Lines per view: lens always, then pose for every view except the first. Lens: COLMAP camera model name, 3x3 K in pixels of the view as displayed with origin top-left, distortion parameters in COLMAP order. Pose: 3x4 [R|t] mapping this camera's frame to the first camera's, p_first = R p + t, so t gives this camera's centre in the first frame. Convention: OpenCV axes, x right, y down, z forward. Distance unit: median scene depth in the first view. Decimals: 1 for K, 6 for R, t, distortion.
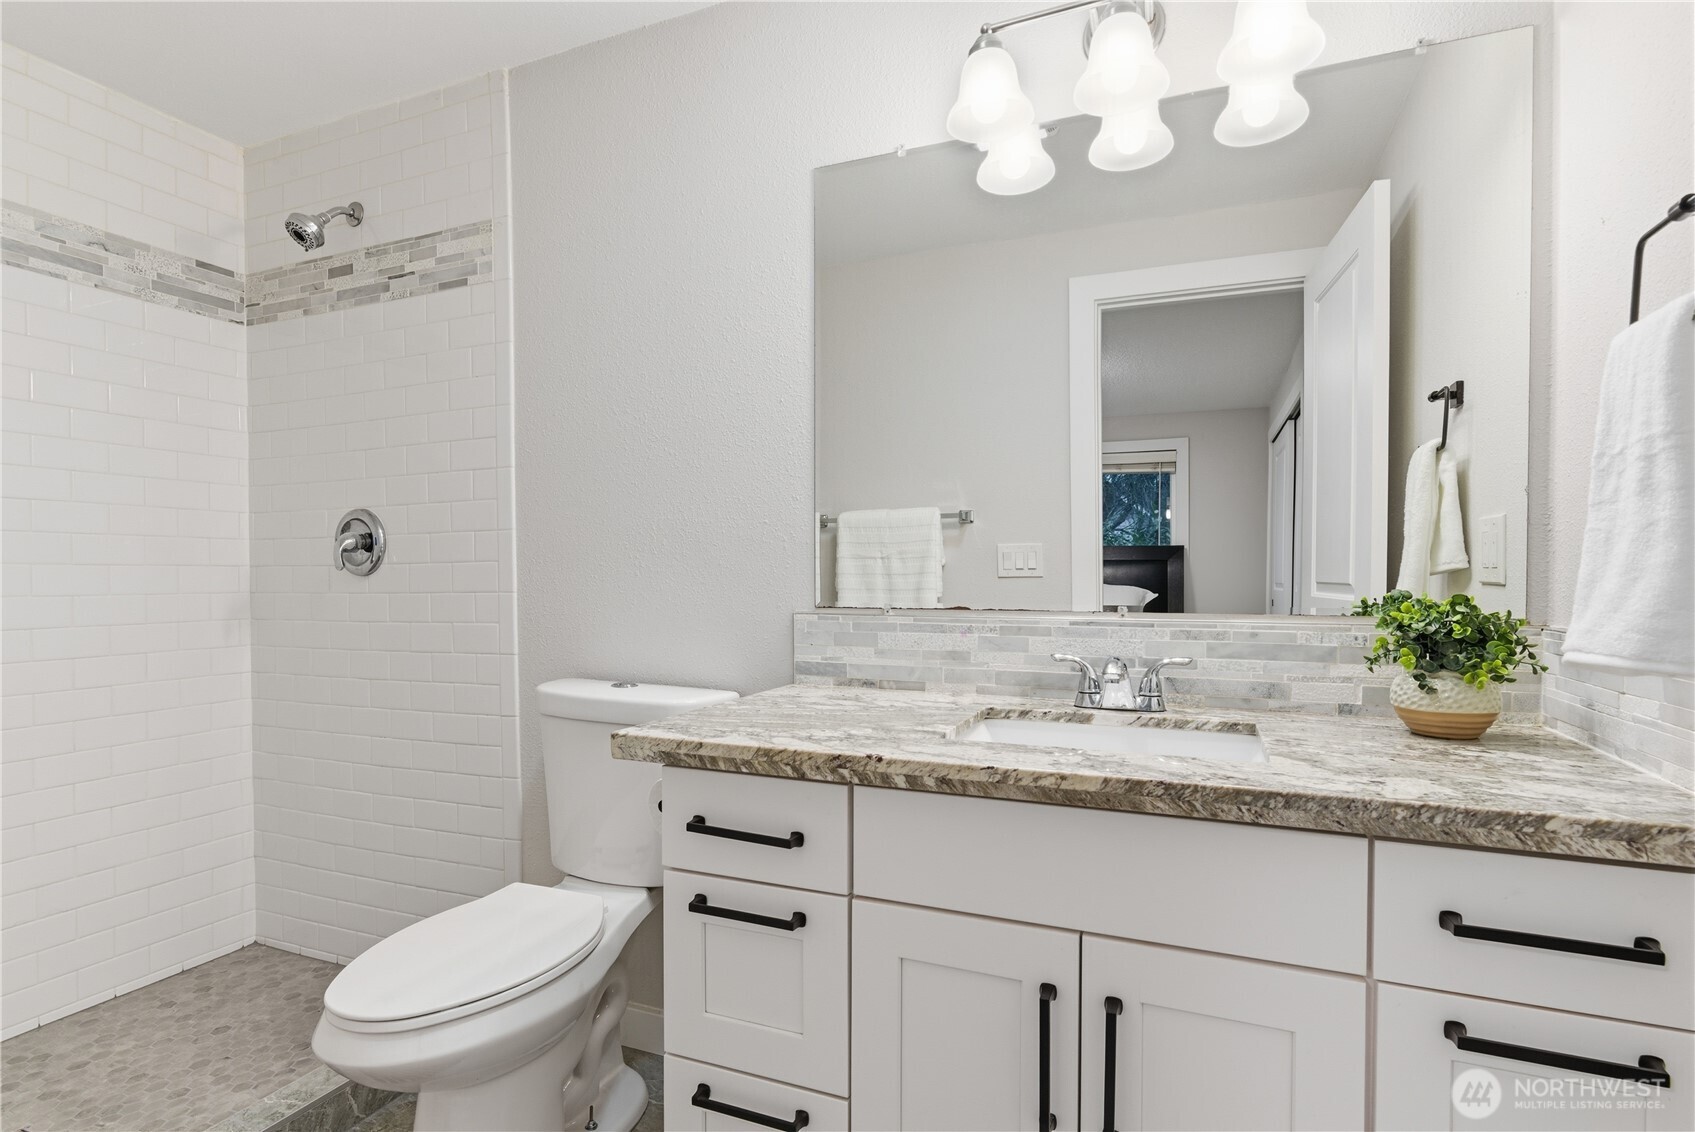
lens RADIAL K [[831.5, 0, 851.9], [0, 831.5, 580.9], [0, 0, 1]] dist [0.010644, -0.003953]
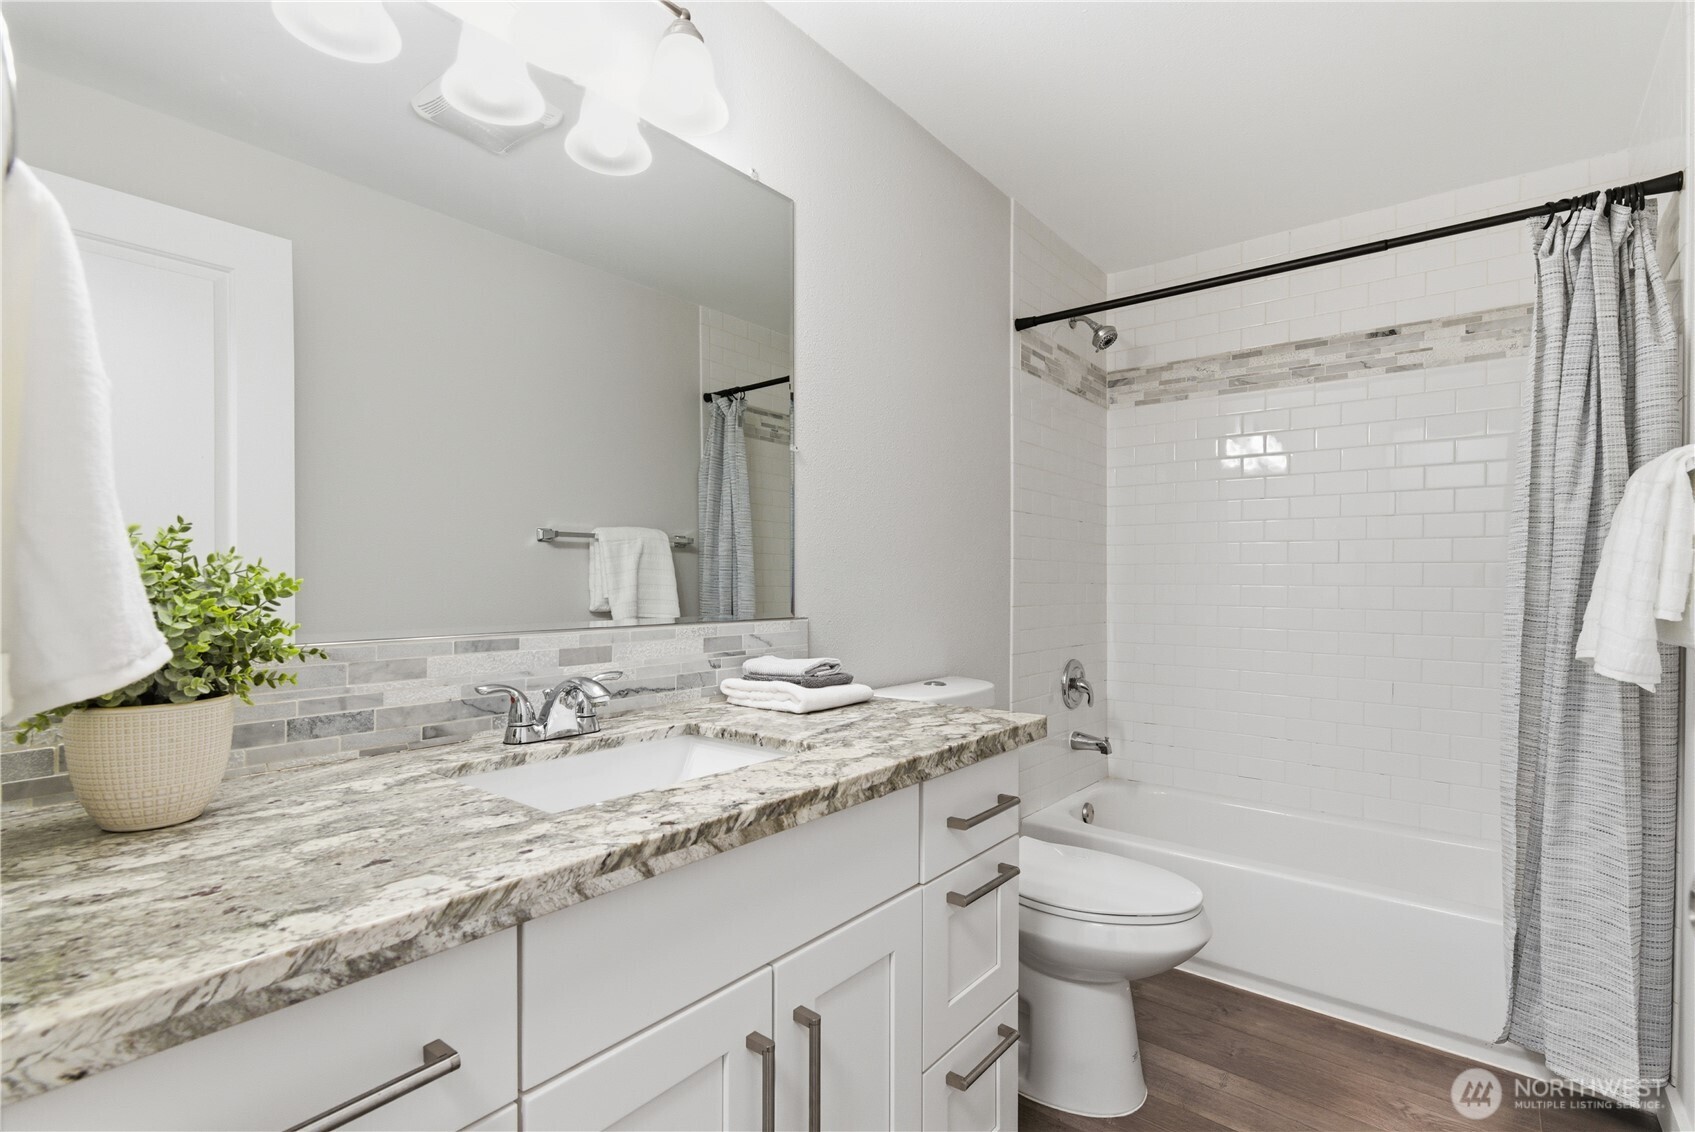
lens RADIAL K [[803.5, 0, 849.1], [0, 803.5, 579.5], [0, 0, 1]] dist [-0.006466, 0.001184]
pose [[0.295766, 0.001594, 0.955259, -0.244413], [0.011353, 0.999922, -0.005184, -0.003094], [-0.955193, 0.012378, 0.295725, 0.281411]]
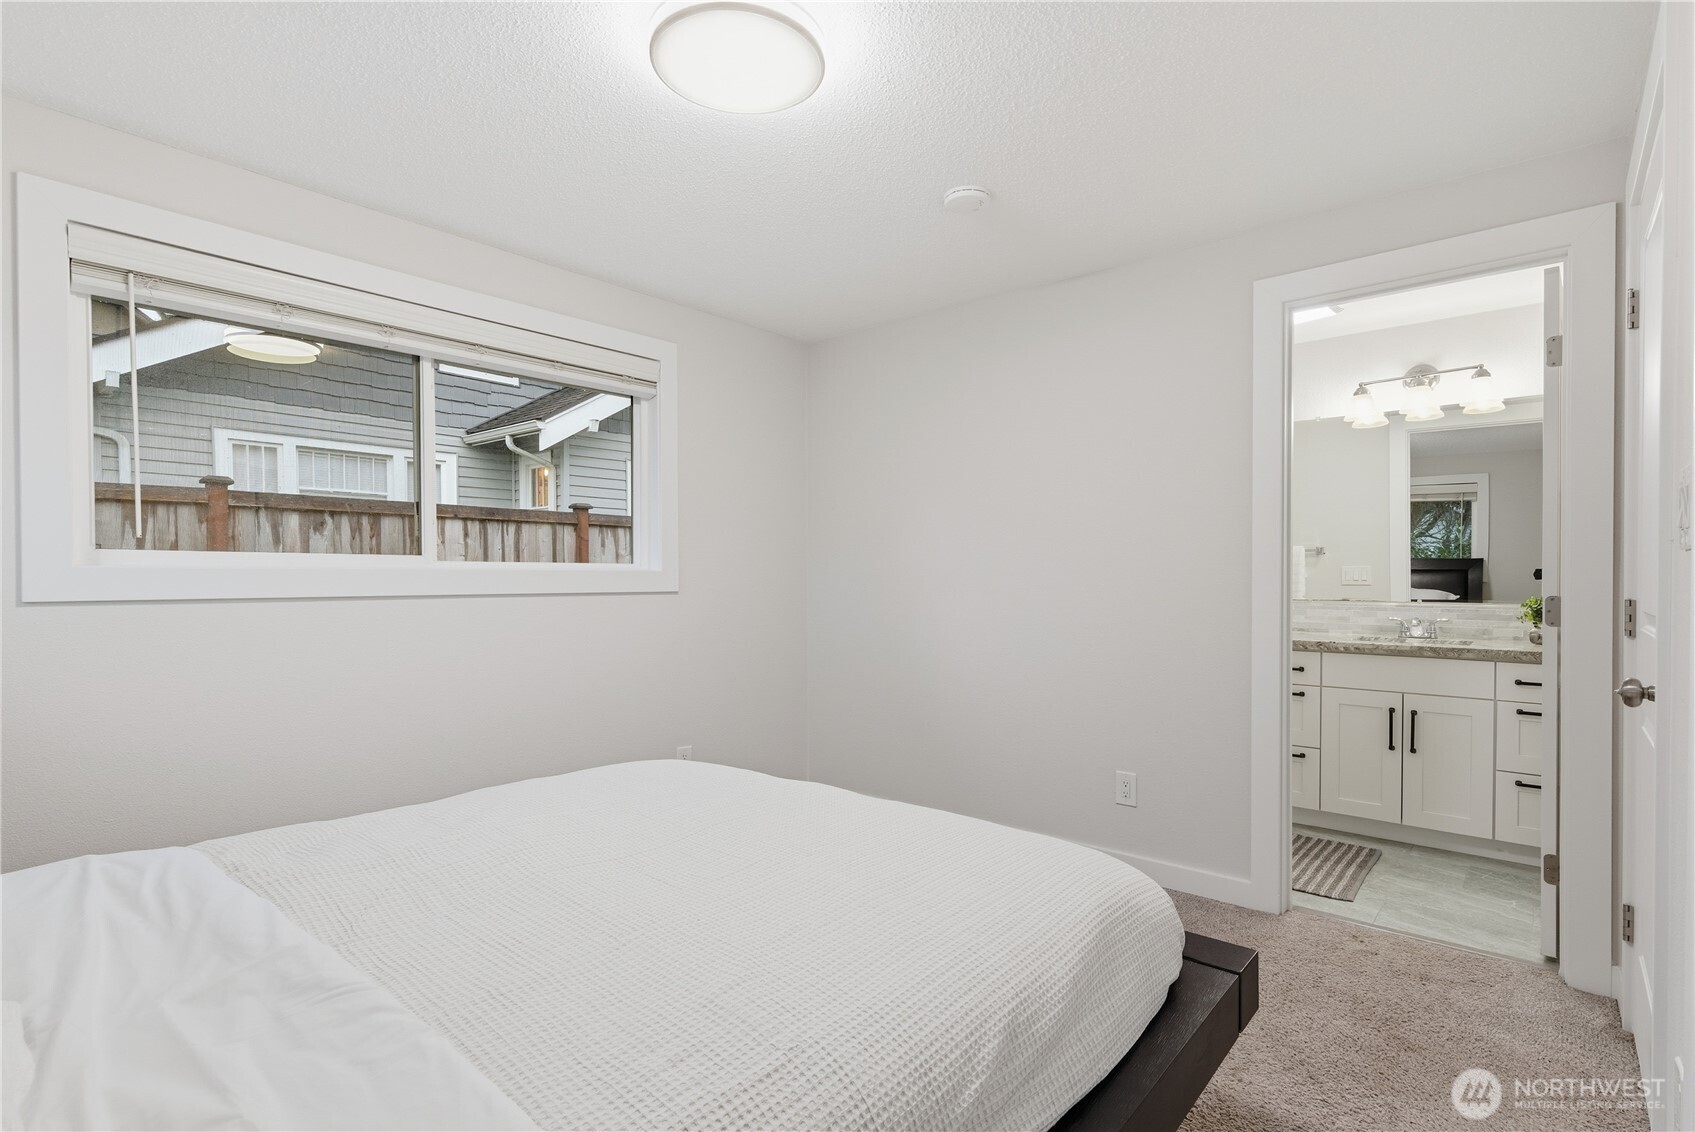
lens RADIAL K [[803.5, 0, 847.7], [0, 803.5, 575.5], [0, 0, 1]] dist [-0.006466, 0.001184]
pose [[0.949214, -0.000517, -0.314630, -0.363257], [-0.001051, 0.999988, -0.004811, -0.019389], [0.314628, 0.004897, 0.949202, -1.208129]]
